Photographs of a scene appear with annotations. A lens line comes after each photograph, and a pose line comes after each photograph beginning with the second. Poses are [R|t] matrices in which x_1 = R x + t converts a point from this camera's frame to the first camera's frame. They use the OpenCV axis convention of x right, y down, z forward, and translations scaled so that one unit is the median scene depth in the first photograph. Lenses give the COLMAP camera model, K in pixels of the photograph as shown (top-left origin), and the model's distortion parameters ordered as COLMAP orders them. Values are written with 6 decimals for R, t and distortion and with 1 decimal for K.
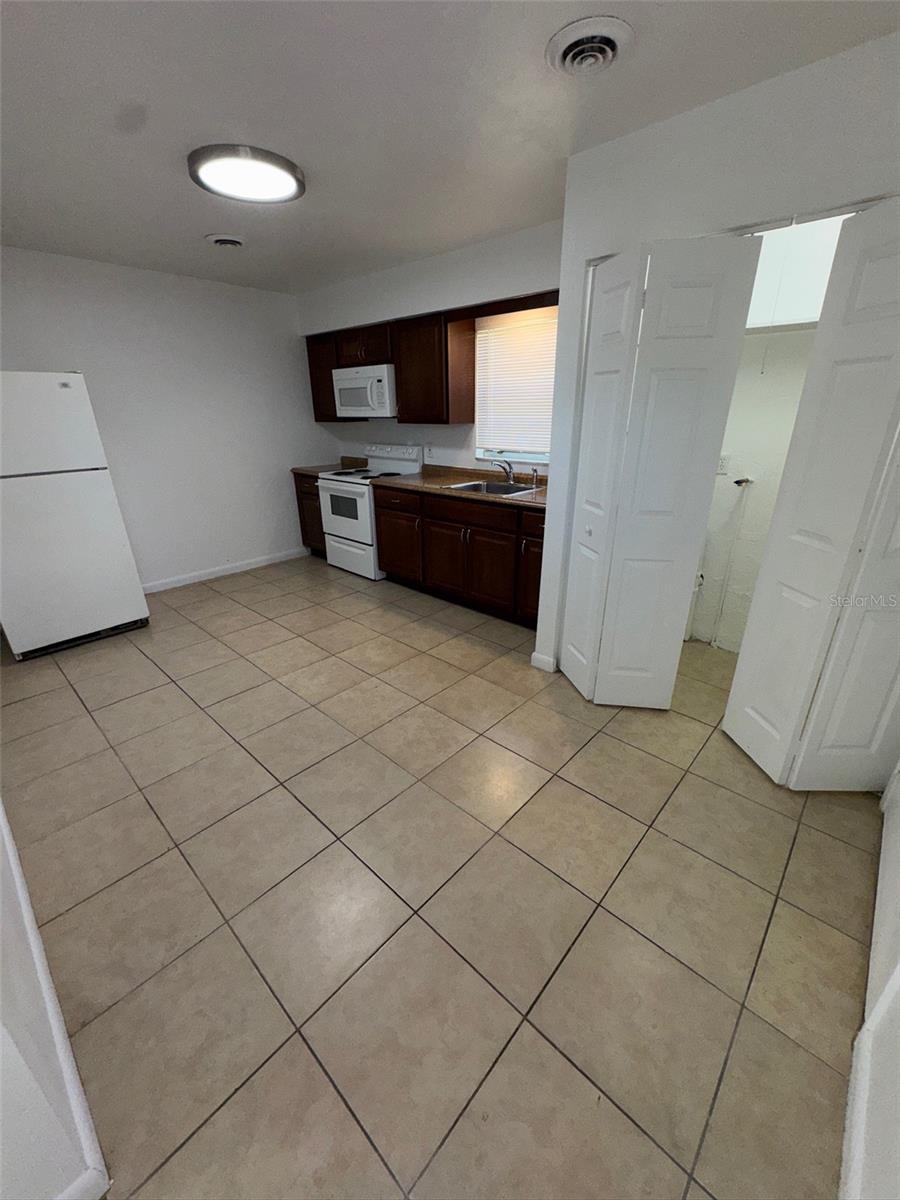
lens RADIAL K [[479.7, 0, 449.5], [0, 479.7, 600.2], [0, 0, 1]] dist [0.001739, 0.000586]
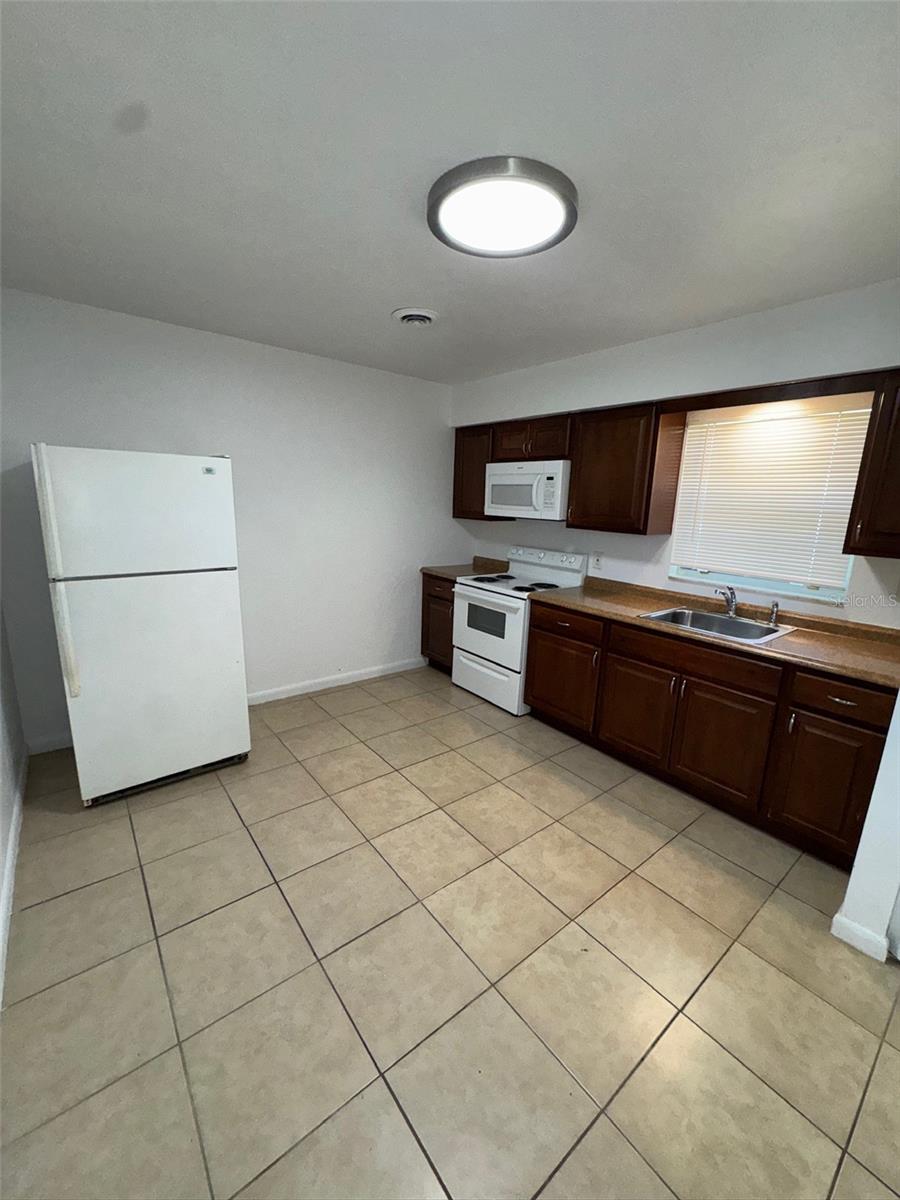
lens RADIAL K [[479.7, 0, 450.3], [0, 479.7, 601.2], [0, 0, 1]] dist [0.001739, 0.000586]
pose [[0.987448, 0.076677, -0.138086, -0.198794], [-0.098881, 0.981842, -0.161890, -0.103410], [0.123166, 0.173512, 0.977100, 0.217493]]
